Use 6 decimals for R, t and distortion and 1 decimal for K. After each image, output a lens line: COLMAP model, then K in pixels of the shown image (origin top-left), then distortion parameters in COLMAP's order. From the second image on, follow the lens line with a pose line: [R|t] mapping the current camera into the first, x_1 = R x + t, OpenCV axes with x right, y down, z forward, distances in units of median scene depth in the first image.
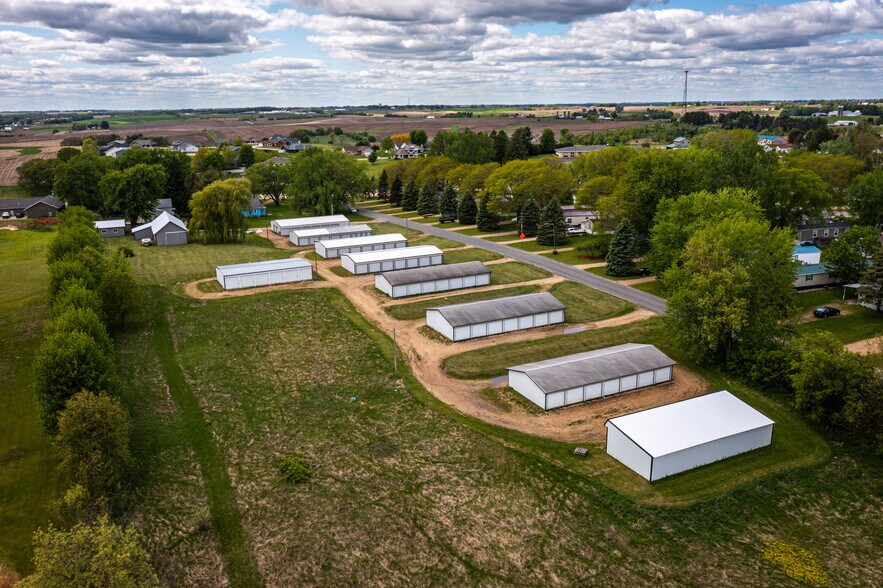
lens RADIAL K [[695.5, 0, 437.0], [0, 695.5, 298.6], [0, 0, 1]] dist [-0.006224, 0.003834]
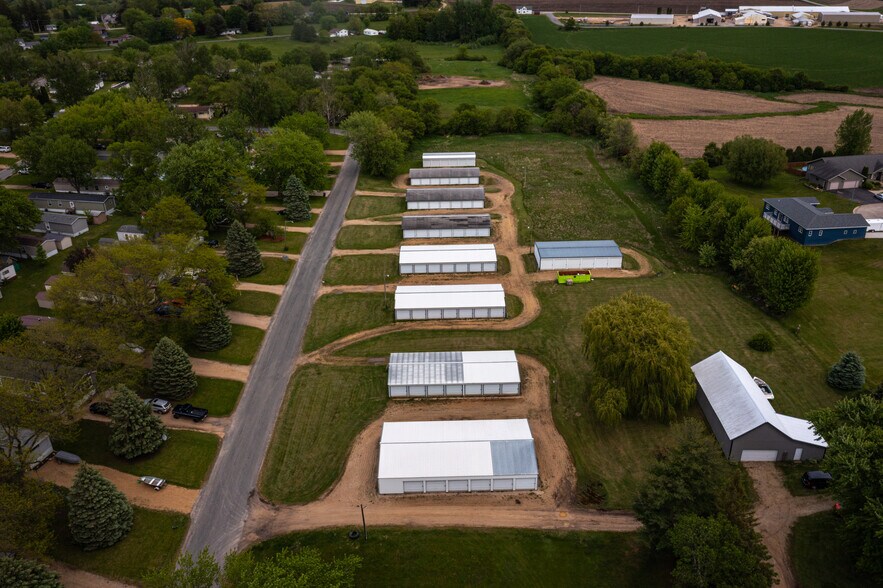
lens RADIAL K [[695.5, 0, 437.0], [0, 695.5, 298.6], [0, 0, 1]] dist [-0.006224, 0.003834]
pose [[-0.897665, -0.169581, 0.406743, -0.661914], [0.150330, 0.749786, 0.644377, -0.937019], [-0.414244, 0.639580, -0.647564, 2.413923]]
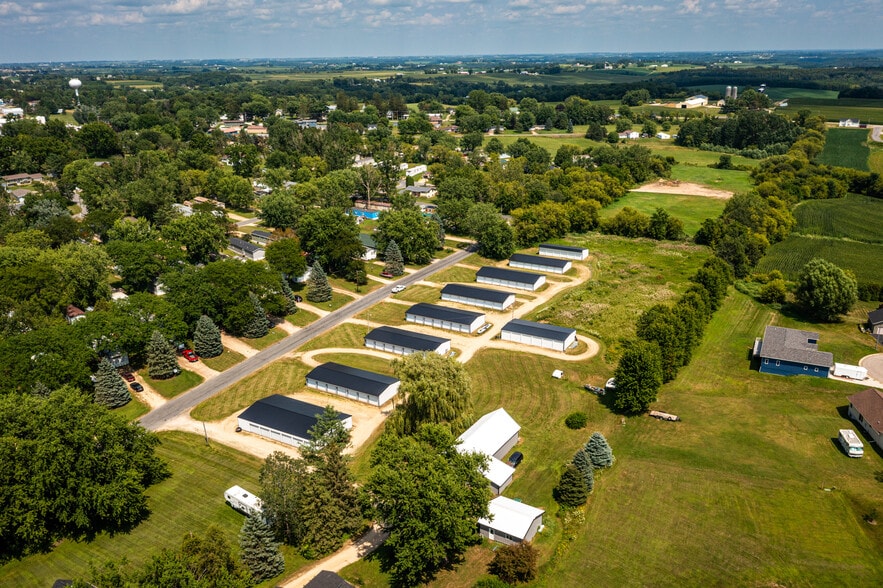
lens RADIAL K [[695.5, 0, 437.0], [0, 695.5, 298.6], [0, 0, 1]] dist [-0.006224, 0.003834]
pose [[-0.550947, -0.260366, 0.792885, -1.518763], [0.242698, 0.859034, 0.450730, -0.956164], [-0.798470, 0.440760, -0.410092, 2.181293]]
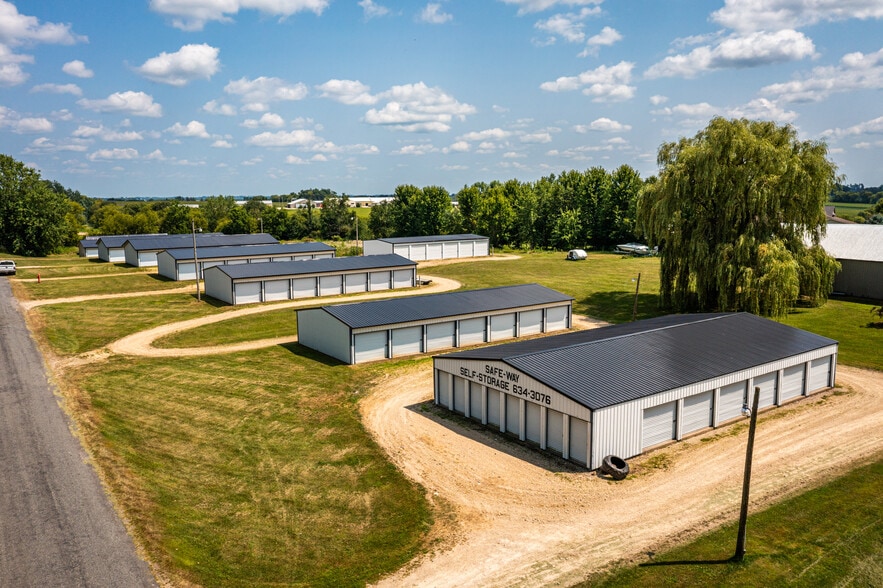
lens RADIAL K [[695.5, 0, 437.0], [0, 695.5, 298.6], [0, 0, 1]] dist [-0.006224, 0.003834]
pose [[-0.989445, 0.043003, -0.138380, -0.199425], [-0.017566, 0.912313, 0.409116, -0.390043], [0.143839, 0.407229, -0.901929, 2.256997]]
